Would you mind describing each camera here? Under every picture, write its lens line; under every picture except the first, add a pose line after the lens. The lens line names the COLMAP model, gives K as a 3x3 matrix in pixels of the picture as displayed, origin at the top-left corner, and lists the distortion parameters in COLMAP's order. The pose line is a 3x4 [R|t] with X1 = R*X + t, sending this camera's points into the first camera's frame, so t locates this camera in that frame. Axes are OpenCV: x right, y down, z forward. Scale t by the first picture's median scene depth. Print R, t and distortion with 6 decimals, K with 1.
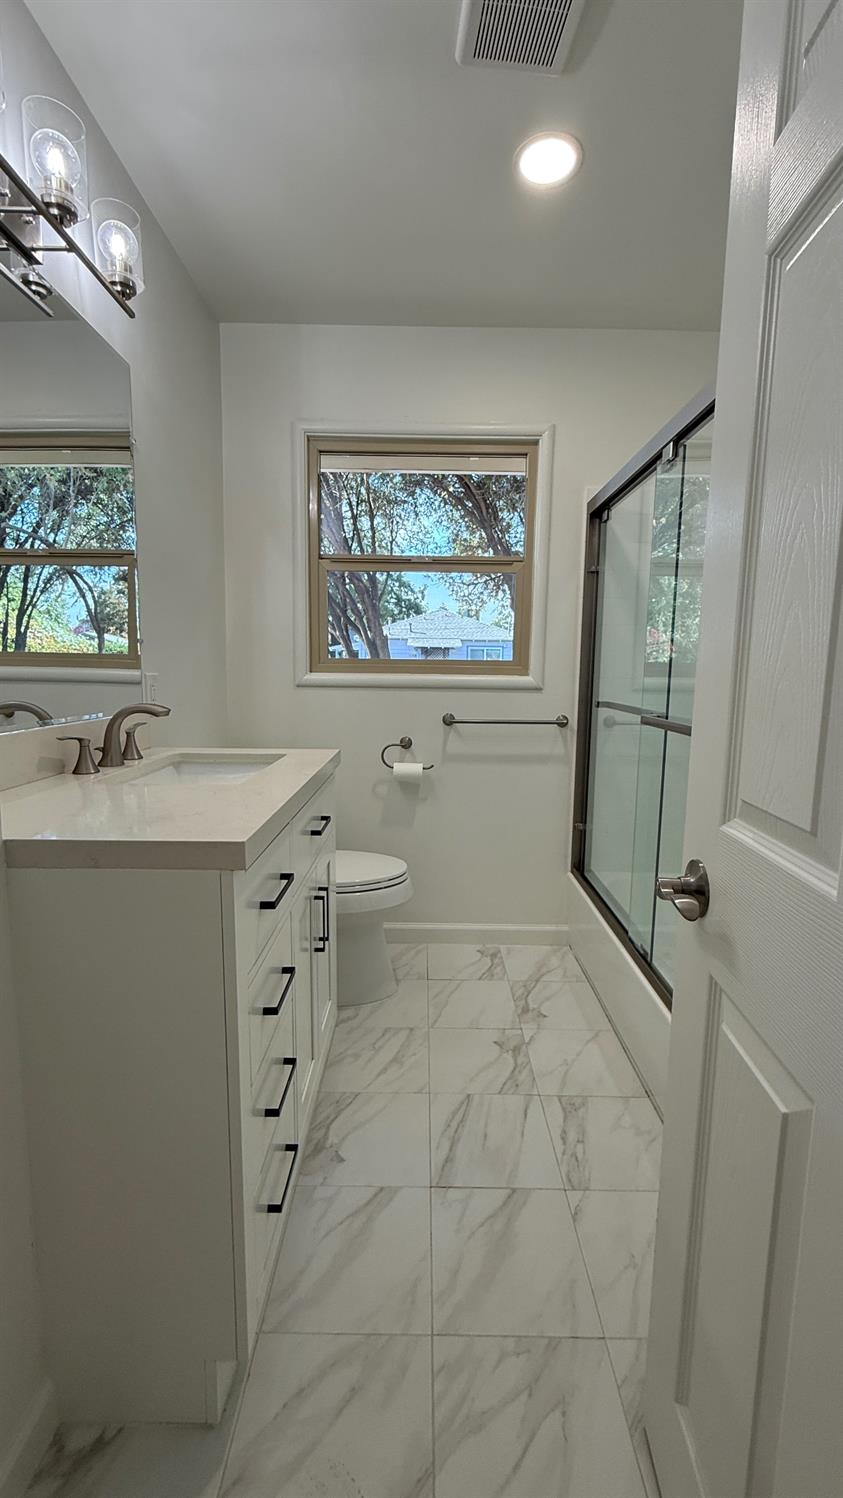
lens RADIAL K [[612.3, 0, 418.3], [0, 612.3, 751.0], [0, 0, 1]] dist [-0.000791, -0.000004]
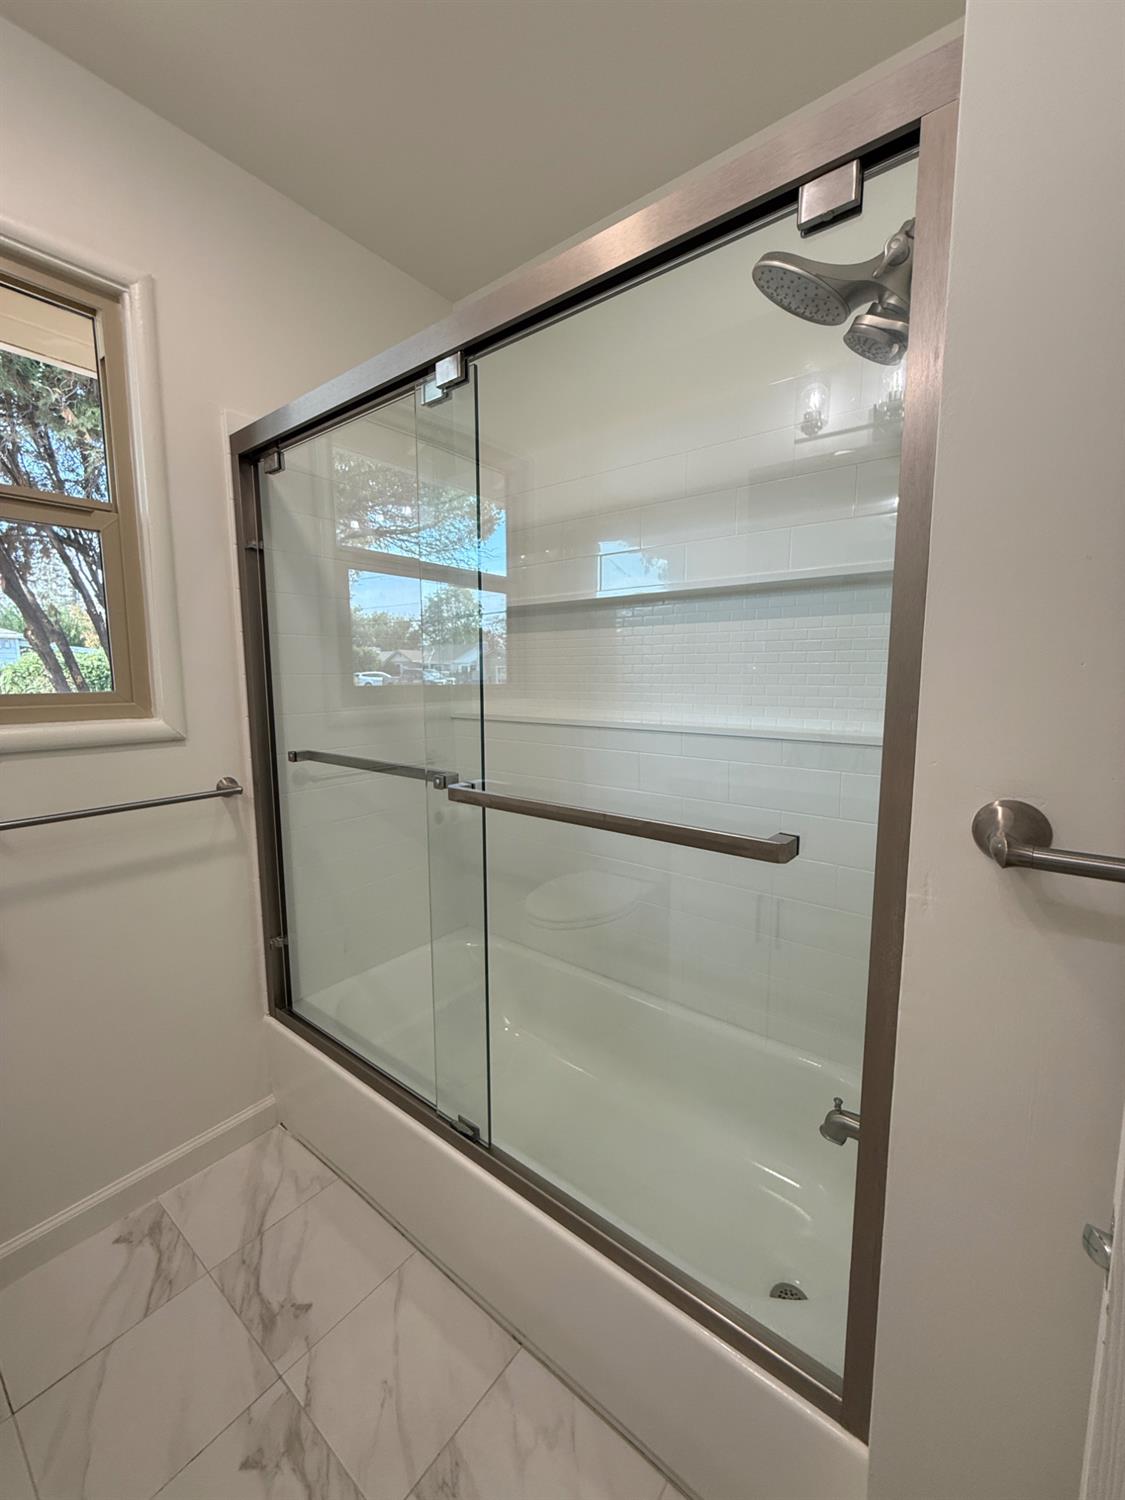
lens RADIAL K [[599.5, 0, 571.4], [0, 599.5, 750.7], [0, 0, 1]] dist [-0.002210, 0.000492]
pose [[0.604372, -0.109472, 0.789145, -0.028244], [0.112402, 0.992324, 0.051574, -0.080311], [-0.788733, 0.057532, 0.612038, 0.370253]]
